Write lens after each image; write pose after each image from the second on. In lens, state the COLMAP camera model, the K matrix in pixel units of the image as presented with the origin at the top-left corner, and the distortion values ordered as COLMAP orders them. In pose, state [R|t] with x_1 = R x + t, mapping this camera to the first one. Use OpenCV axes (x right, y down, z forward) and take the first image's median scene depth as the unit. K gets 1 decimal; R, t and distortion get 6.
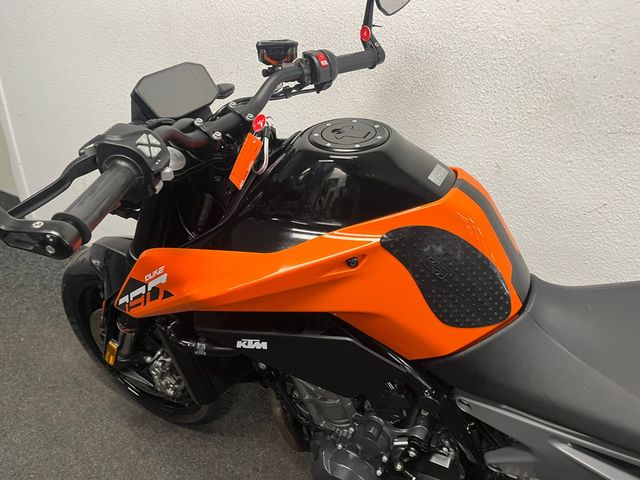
lens RADIAL K [[485.1, 0, 314.4], [0, 485.1, 238.0], [0, 0, 1]] dist [0.074346, -0.102947]
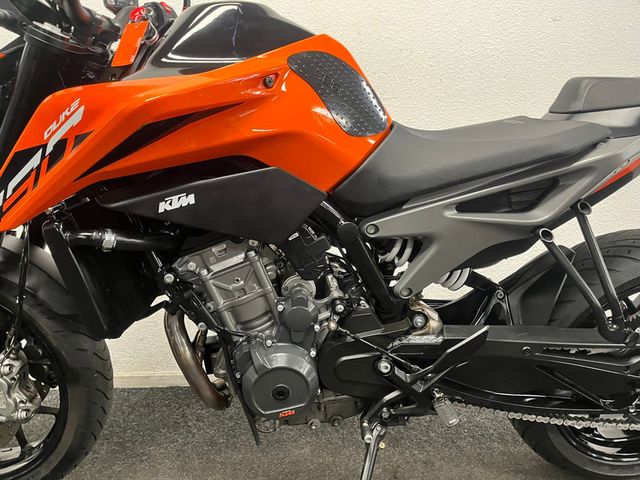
lens RADIAL K [[485.1, 0, 315.0], [0, 485.1, 242.6], [0, 0, 1]] dist [0.074346, -0.102947]
pose [[0.852557, -0.138659, 0.503904, -0.389689], [0.296826, 0.922036, -0.248485, 0.607551], [-0.430163, 0.361420, 0.827246, 0.117775]]
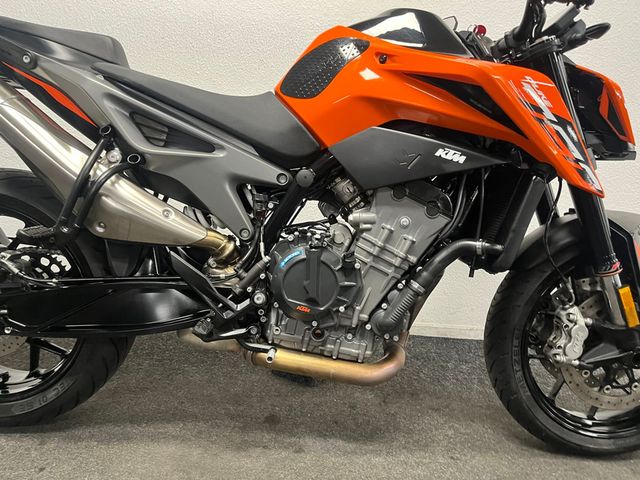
lens RADIAL K [[485.1, 0, 321.6], [0, 485.1, 243.2], [0, 0, 1]] dist [0.074346, -0.102947]
pose [[0.884494, -0.108076, 0.453861, -0.477574], [0.226011, 0.950290, -0.214167, 0.746571], [-0.408153, 0.292007, 0.864952, -0.110860]]
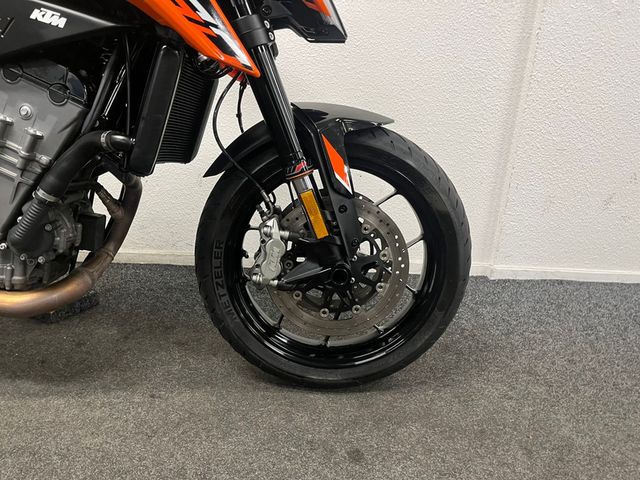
lens RADIAL K [[485.1, 0, 325.5], [0, 485.1, 237.2], [0, 0, 1]] dist [0.074346, -0.102947]
pose [[0.860849, -0.166870, 0.480721, 0.312828], [0.249524, 0.961755, -0.112984, 0.990770], [-0.443482, 0.217214, 0.869564, -0.211219]]
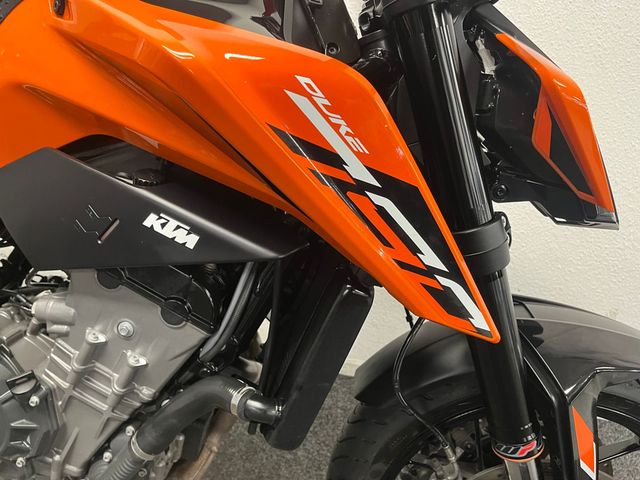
lens RADIAL K [[485.1, 0, 316.0], [0, 485.1, 240.7], [0, 0, 1]] dist [0.074346, -0.102947]
pose [[0.939324, -0.094516, 0.329753, 0.346770], [0.129299, 0.987943, -0.085144, 0.437032], [-0.317730, 0.122615, 0.940220, 0.149389]]
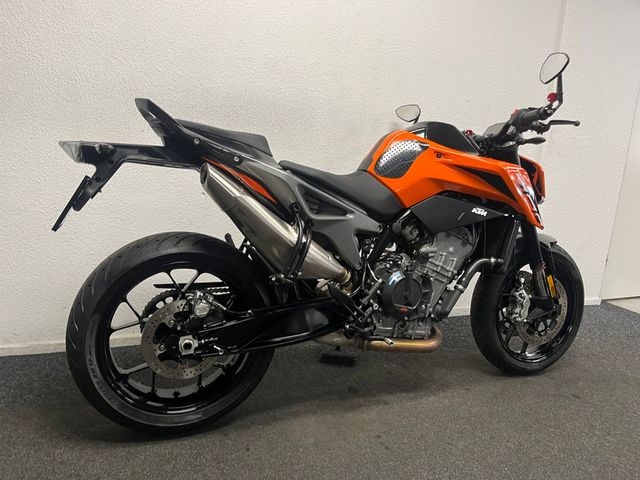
lens RADIAL K [[485.1, 0, 321.6], [0, 485.1, 242.1], [0, 0, 1]] dist [0.074346, -0.102947]
pose [[0.629300, -0.166907, 0.759028, -1.694729], [0.360089, 0.928124, -0.094454, 0.428921], [-0.688708, 0.332757, 0.644170, -0.112910]]
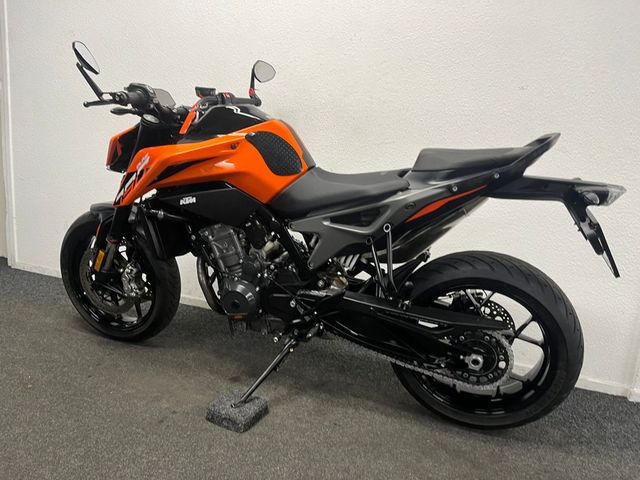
lens RADIAL K [[485.1, 0, 323.0], [0, 485.1, 242.8], [0, 0, 1]] dist [0.074346, -0.102947]
pose [[0.991387, -0.009822, 0.130598, 0.164175], [0.051132, 0.947072, -0.316922, 1.061791], [-0.120573, 0.320870, 0.939417, -0.936956]]
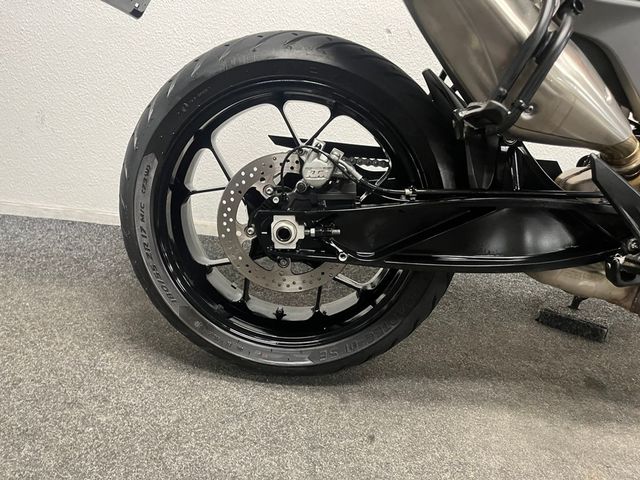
lens RADIAL K [[485.1, 0, 317.6], [0, 485.1, 244.5], [0, 0, 1]] dist [0.074346, -0.102947]
pose [[0.910874, -0.128211, 0.392262, -1.055132], [0.178827, 0.979266, -0.095183, 0.558337], [-0.371926, 0.156846, 0.914916, 0.567818]]
